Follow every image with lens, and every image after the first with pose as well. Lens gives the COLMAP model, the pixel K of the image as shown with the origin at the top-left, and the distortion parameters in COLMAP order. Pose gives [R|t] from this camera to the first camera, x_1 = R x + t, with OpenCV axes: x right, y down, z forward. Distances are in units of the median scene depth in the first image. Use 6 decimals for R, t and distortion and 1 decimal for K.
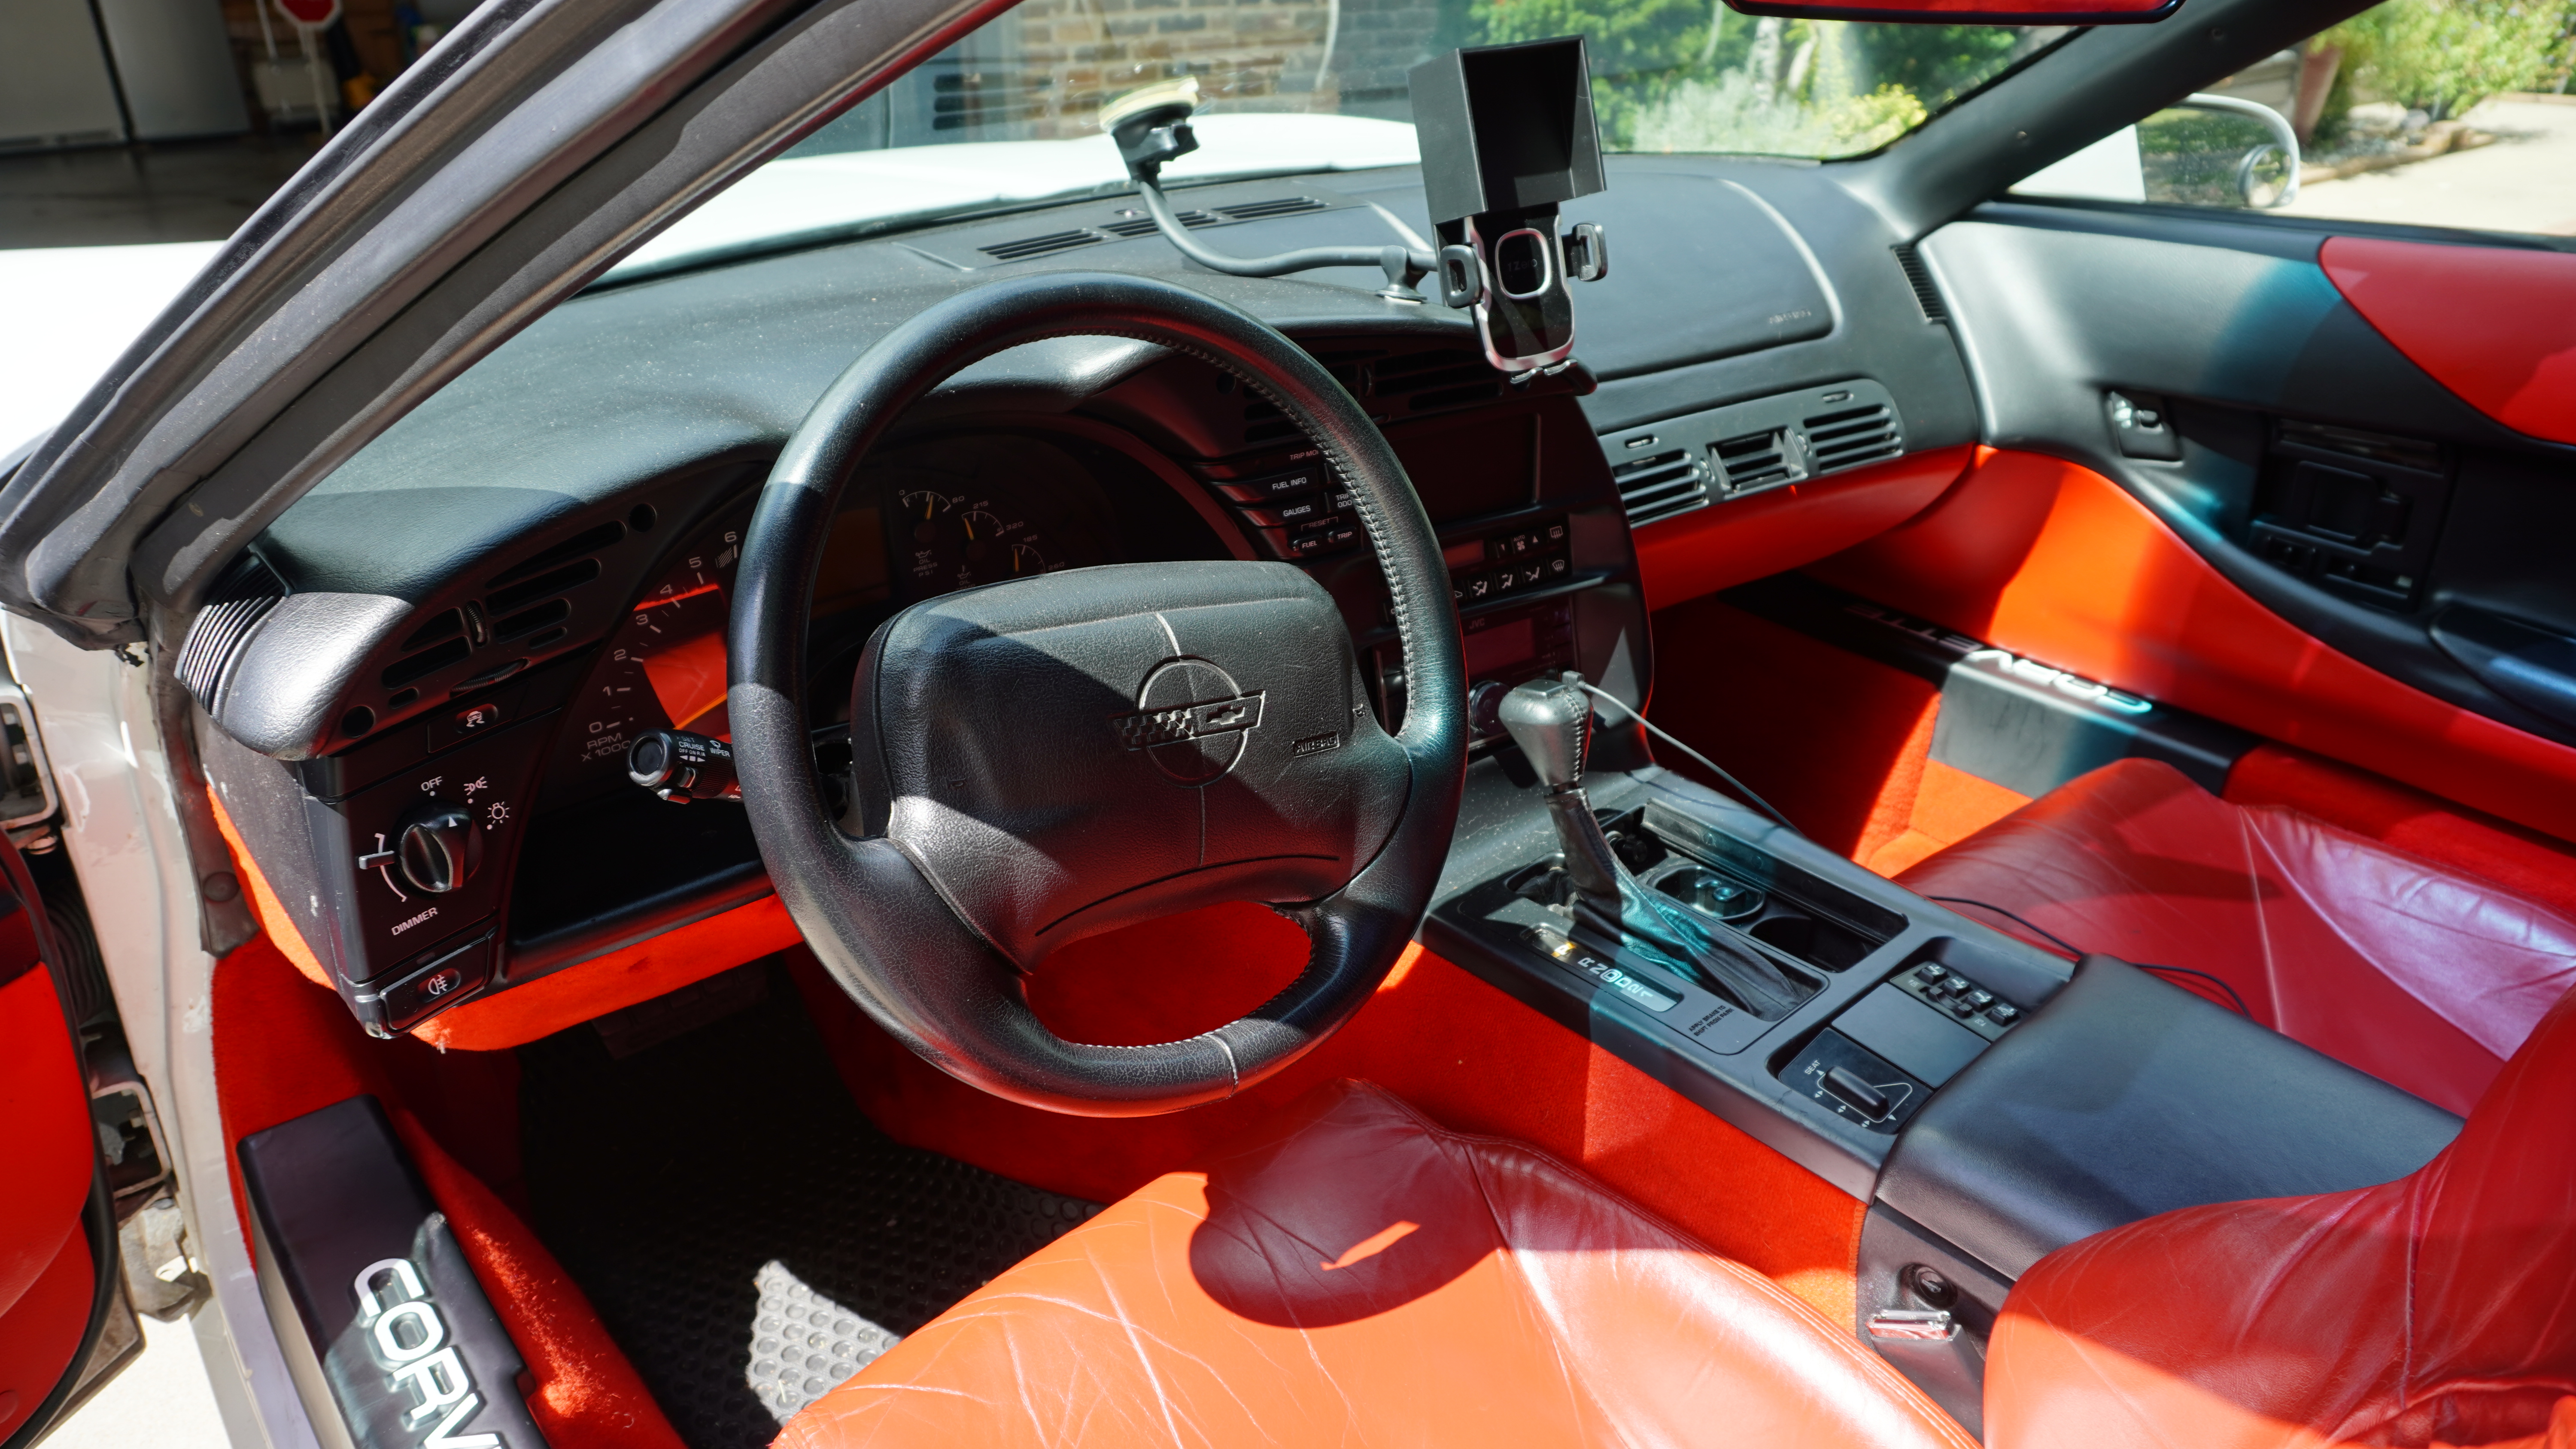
lens RADIAL K [[1702.9, 0, 1288.0], [0, 1702.9, 724.5], [0, 0, 1]] dist [-0.031974, 0.026574]
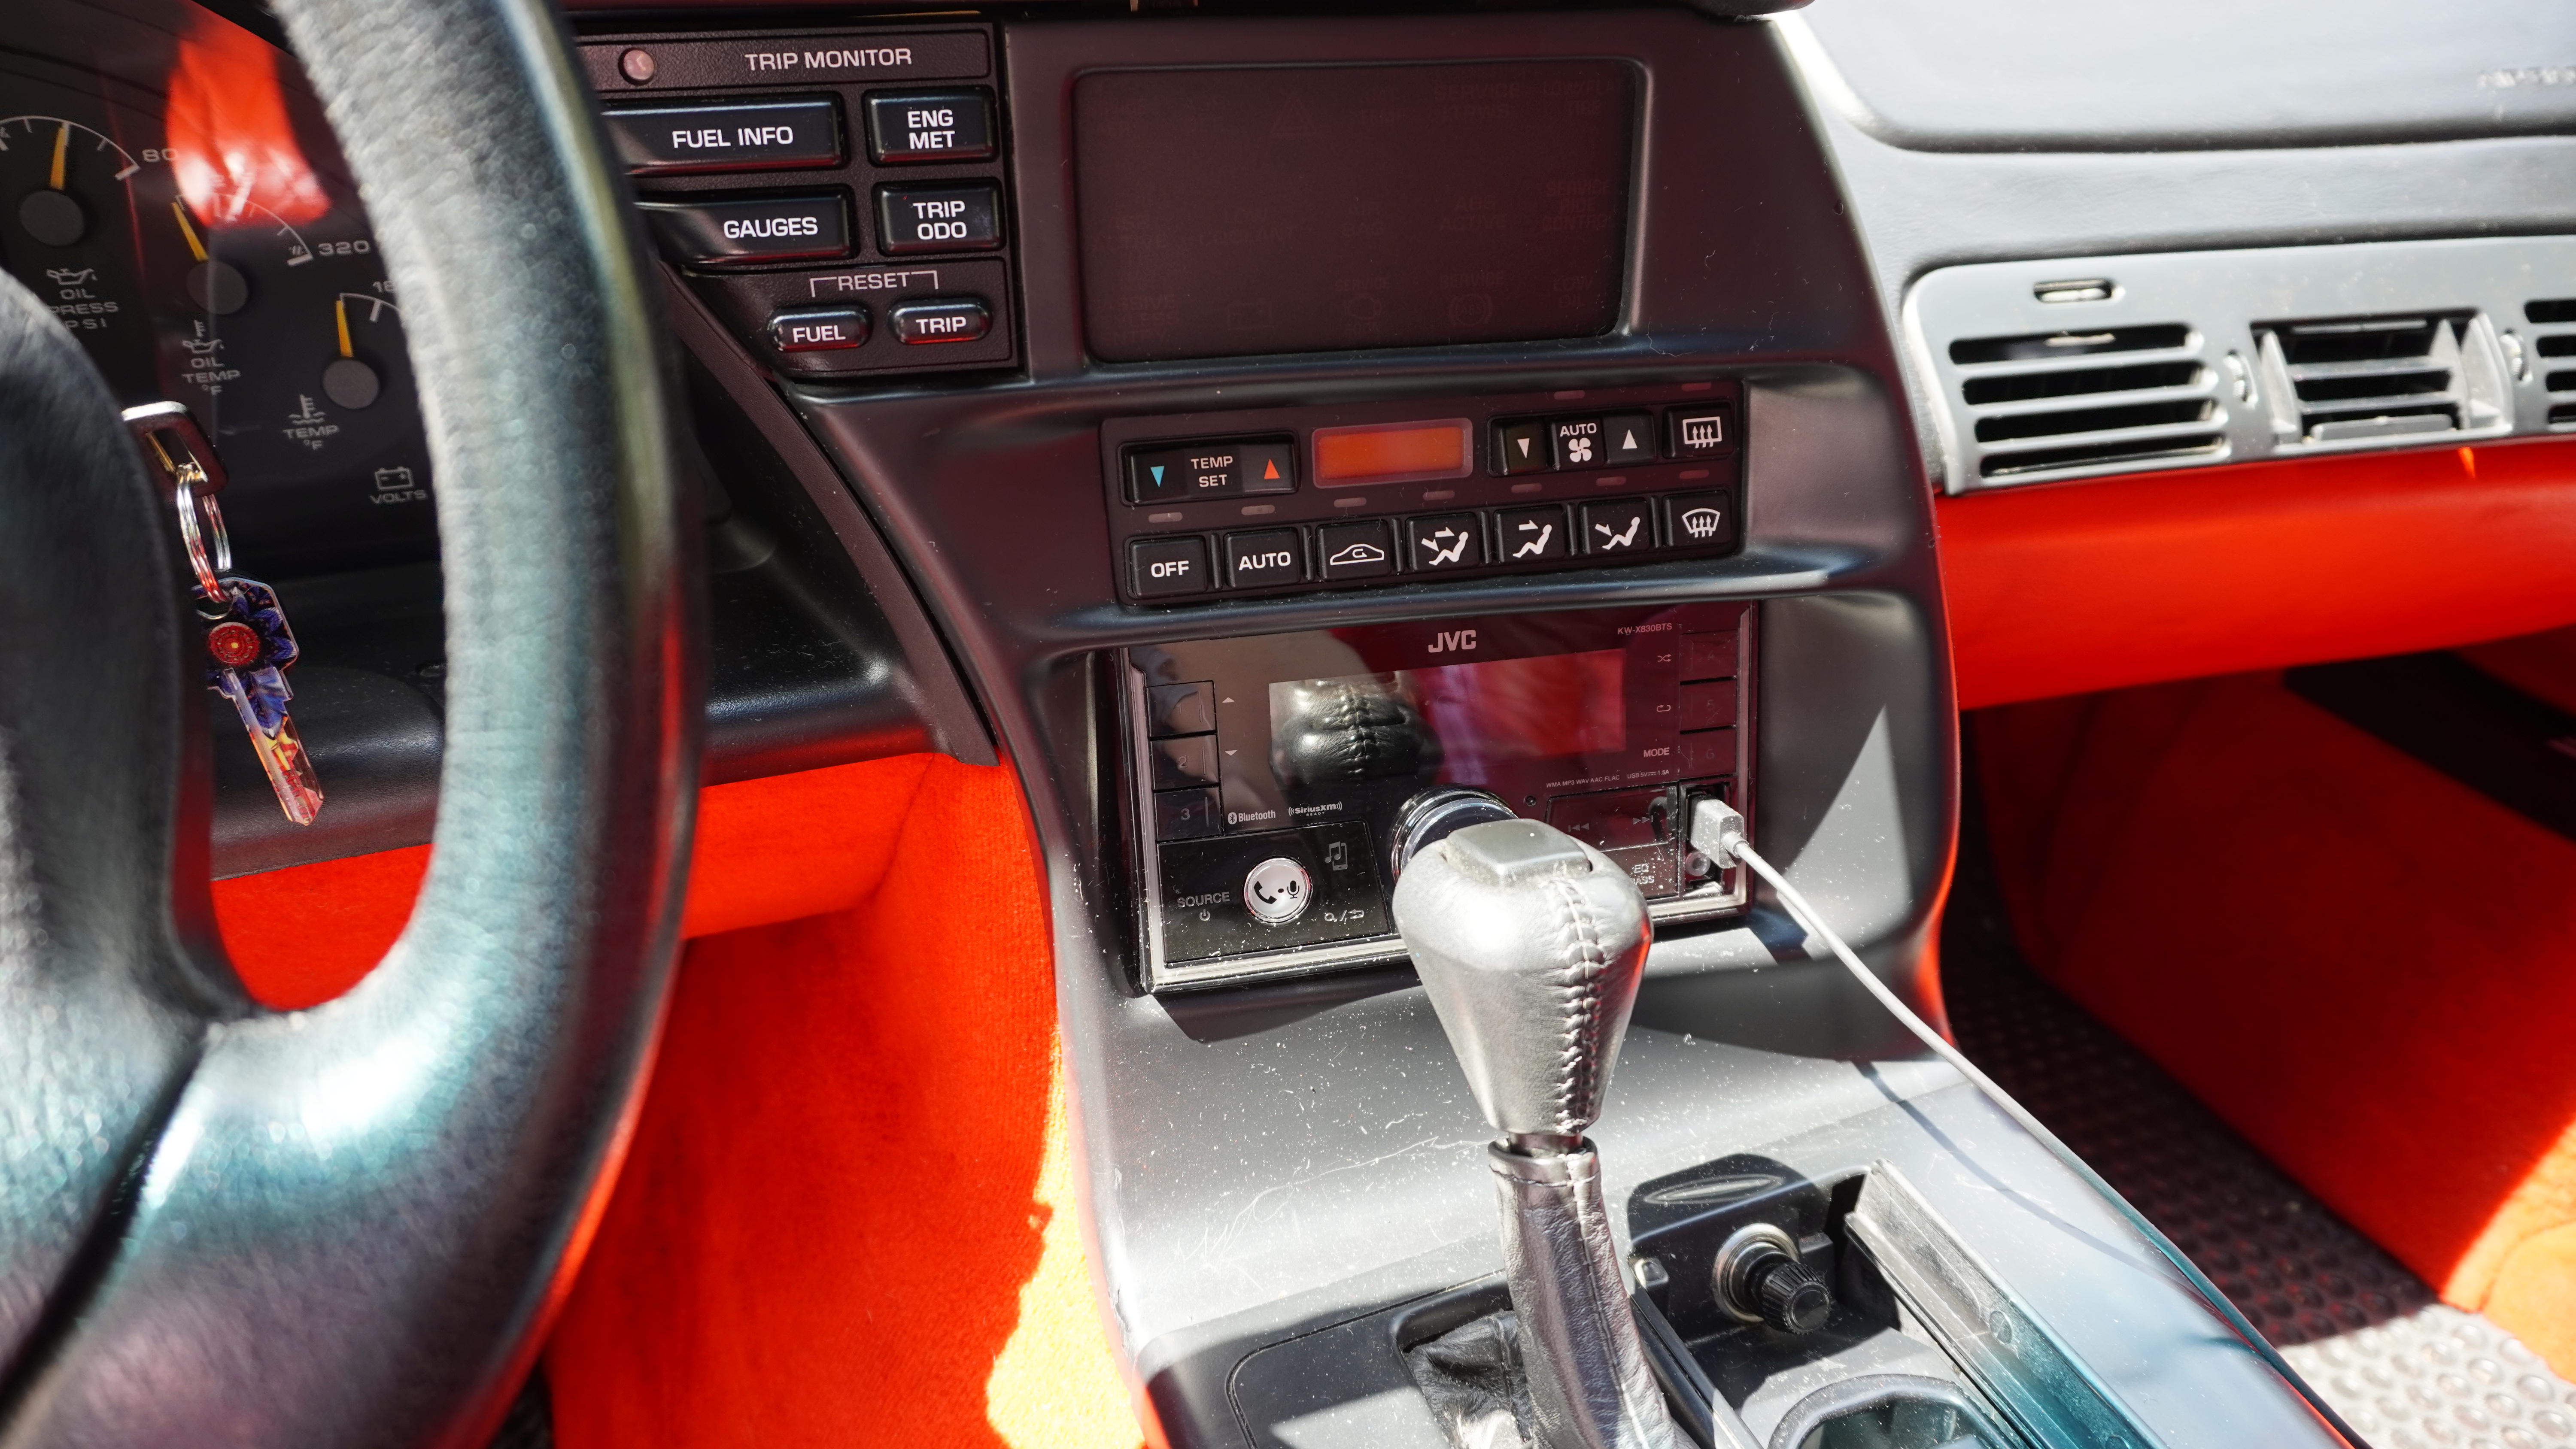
lens RADIAL K [[1702.9, 0, 1288.0], [0, 1702.9, 724.5], [0, 0, 1]] dist [-0.031974, 0.026574]
pose [[0.937068, 0.164174, -0.308139, 0.185185], [-0.160922, 0.986306, 0.036123, -0.045472], [0.309850, 0.015737, 0.950655, 0.580530]]
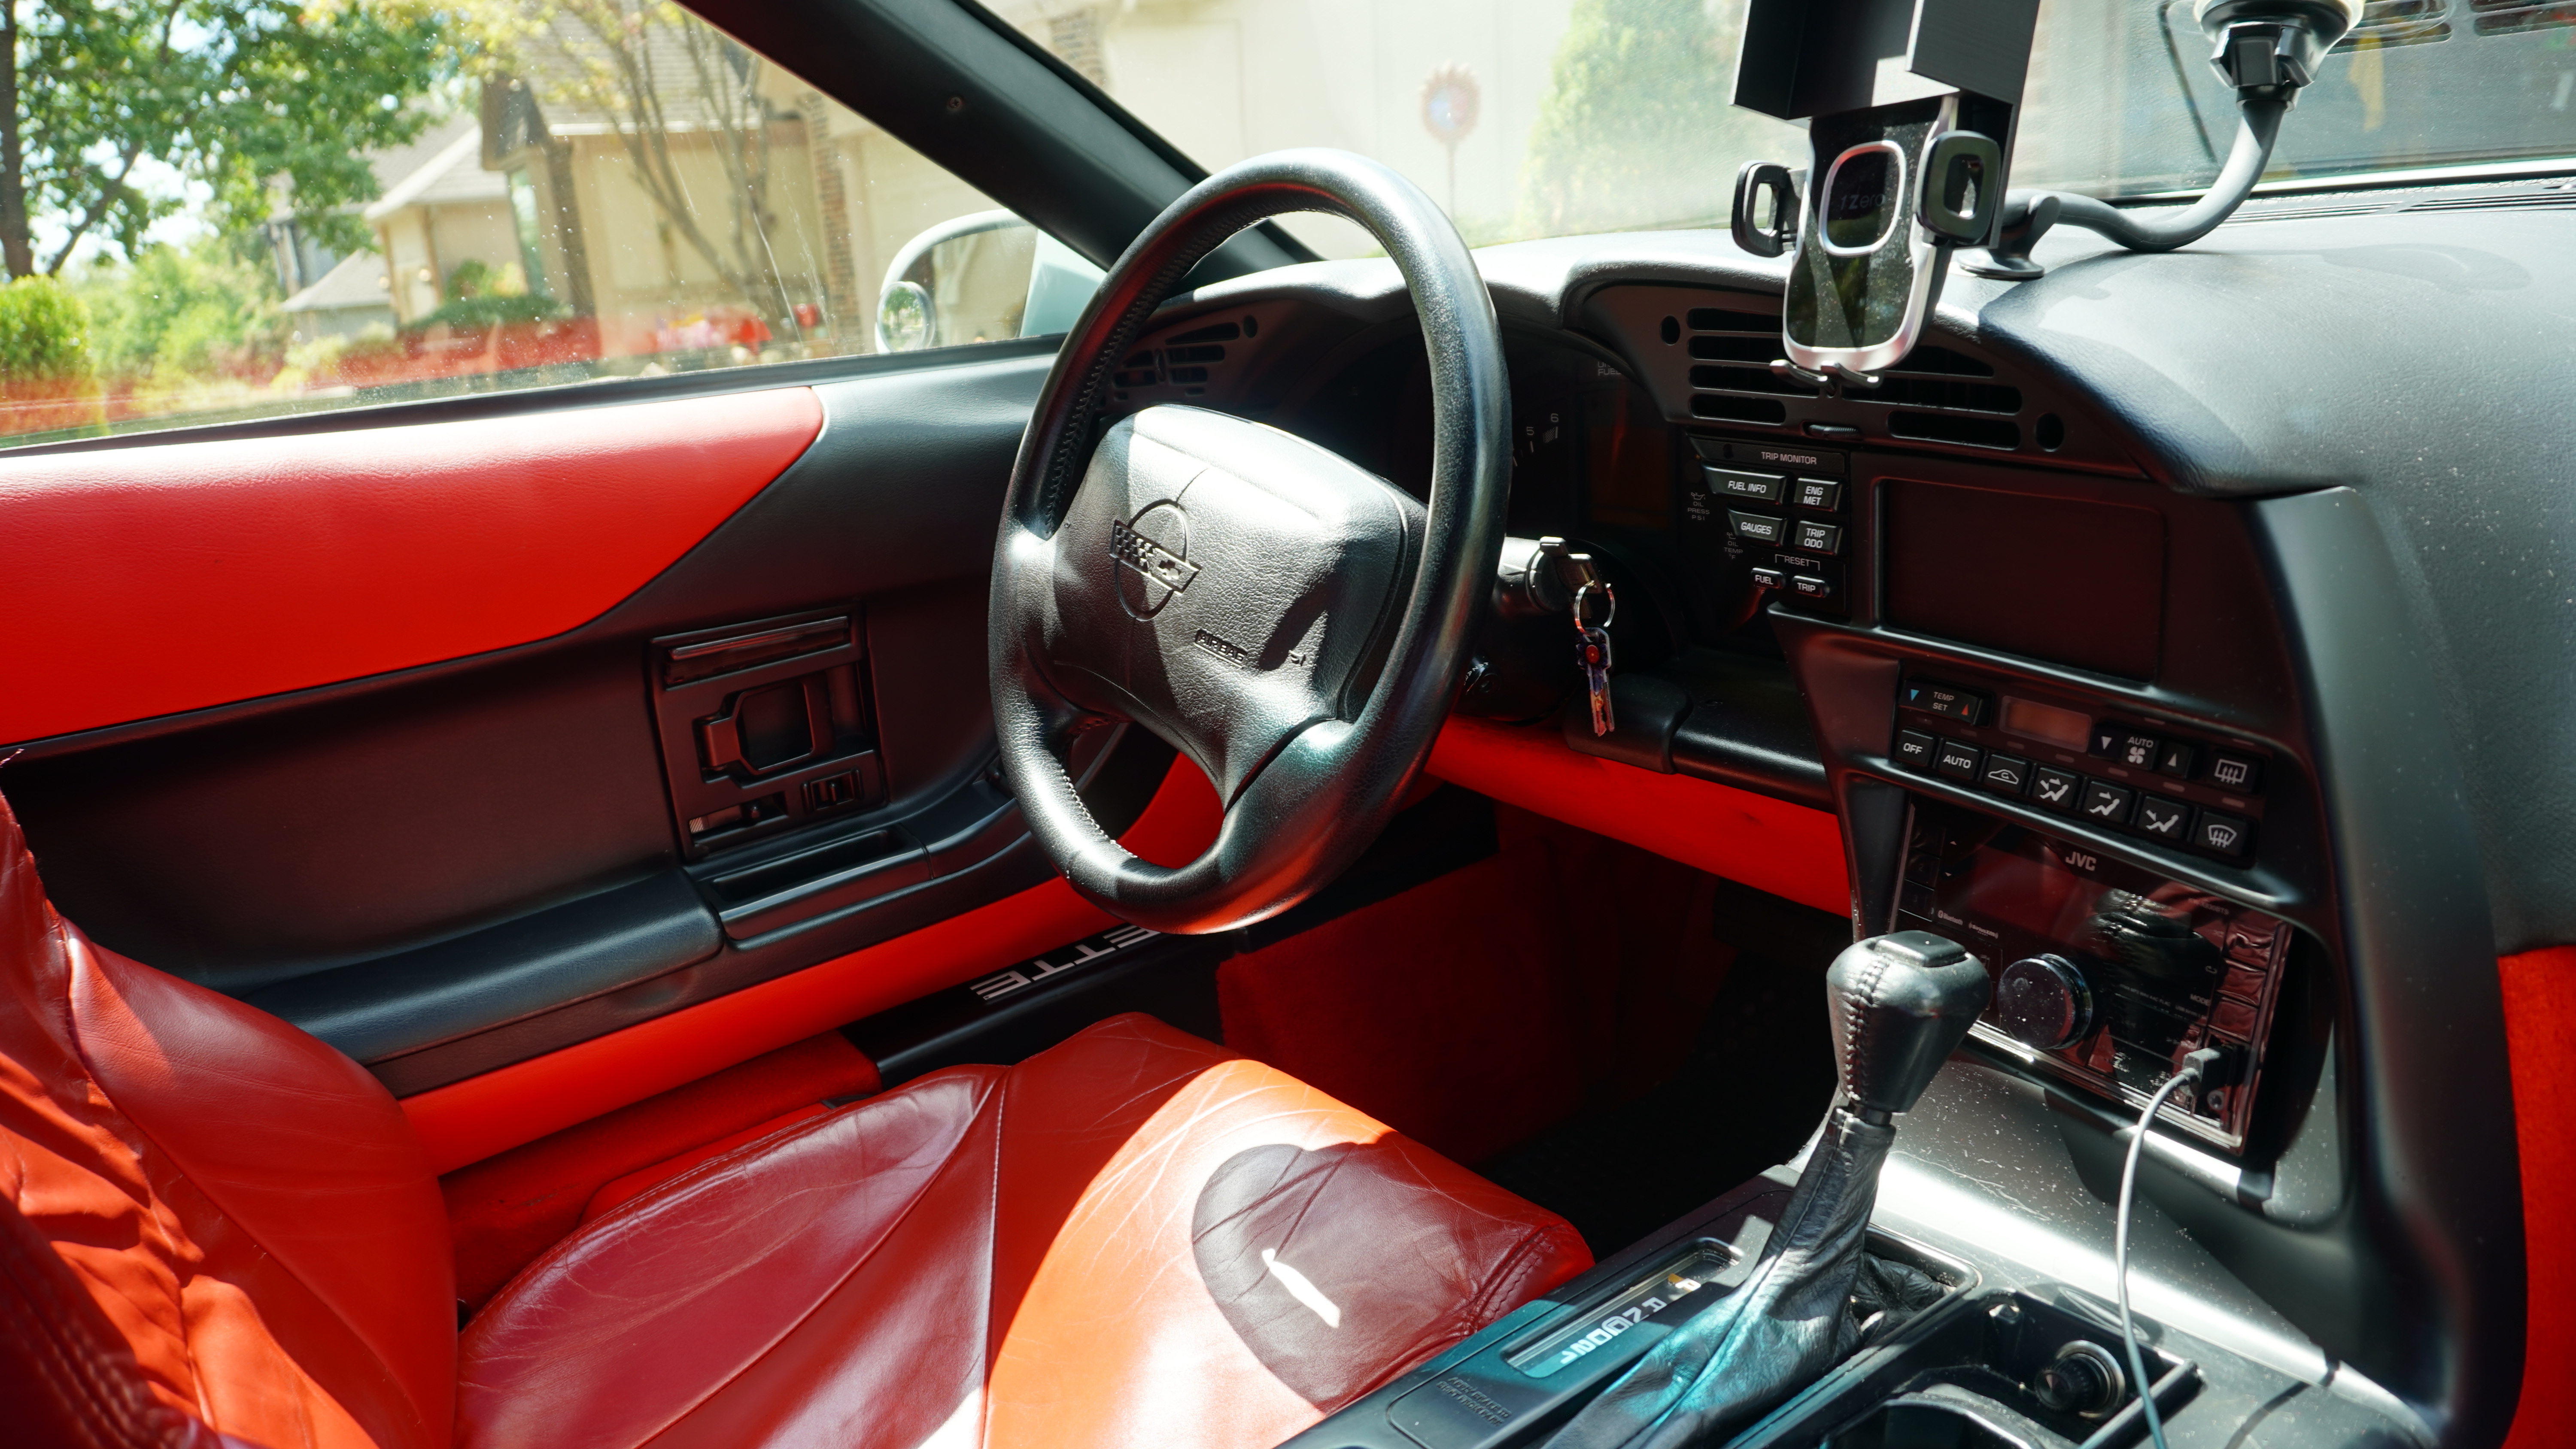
lens RADIAL K [[1702.9, 0, 1288.0], [0, 1702.9, 724.5], [0, 0, 1]] dist [-0.031974, 0.026574]
pose [[-0.051570, 0.319471, -0.946192, 0.612826], [-0.352691, 0.880575, 0.316539, -0.175317], [0.934318, 0.350037, 0.067263, 0.648691]]
